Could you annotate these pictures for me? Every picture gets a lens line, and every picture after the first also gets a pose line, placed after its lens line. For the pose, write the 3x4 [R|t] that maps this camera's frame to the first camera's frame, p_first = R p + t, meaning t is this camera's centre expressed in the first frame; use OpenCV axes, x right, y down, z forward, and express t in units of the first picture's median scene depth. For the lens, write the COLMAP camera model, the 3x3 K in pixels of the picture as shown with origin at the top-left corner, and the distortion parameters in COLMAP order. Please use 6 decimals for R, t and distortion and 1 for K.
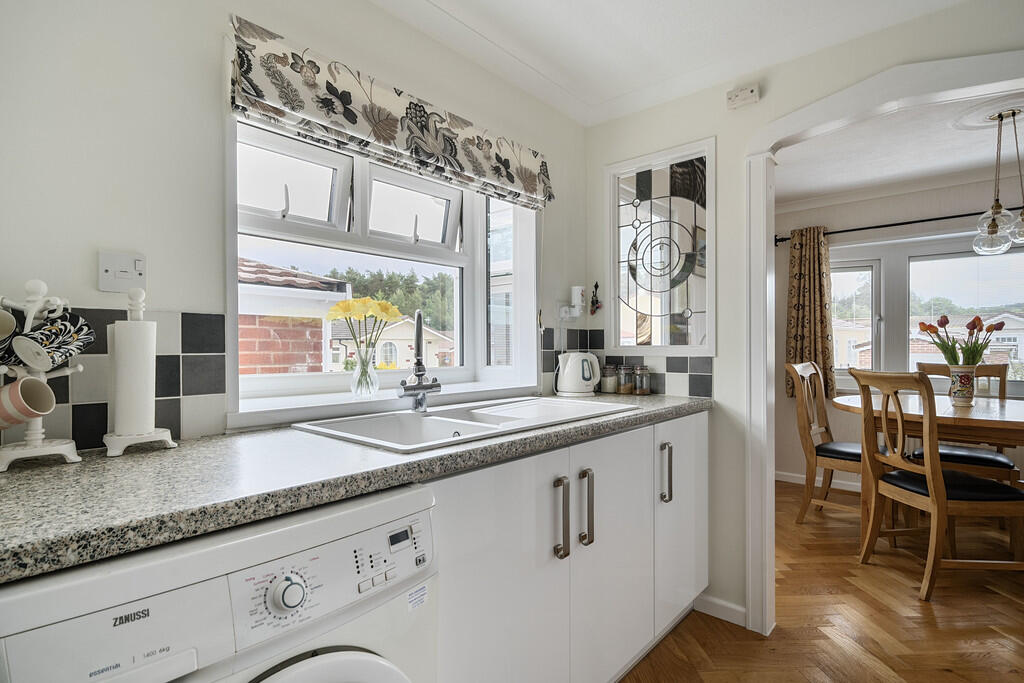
lens RADIAL K [[514.0, 0, 508.7], [0, 514.0, 351.7], [0, 0, 1]] dist [0.000569, 0.000312]
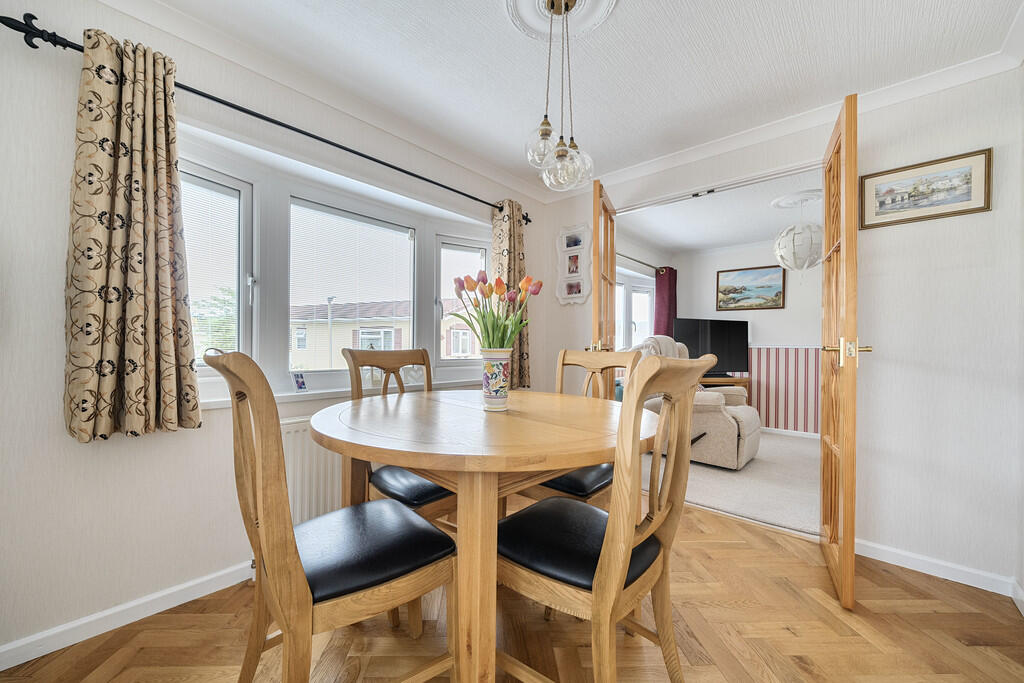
lens RADIAL K [[393.3, 0, 512.0], [0, 393.3, 341.5], [0, 0, 1]] dist [-0.000248, 0.000182]
pose [[0.040593, 0.010701, 0.999118, 0.264440], [0.005859, 0.999923, -0.010948, 0.016184], [-0.999159, 0.006298, 0.040527, 0.673591]]
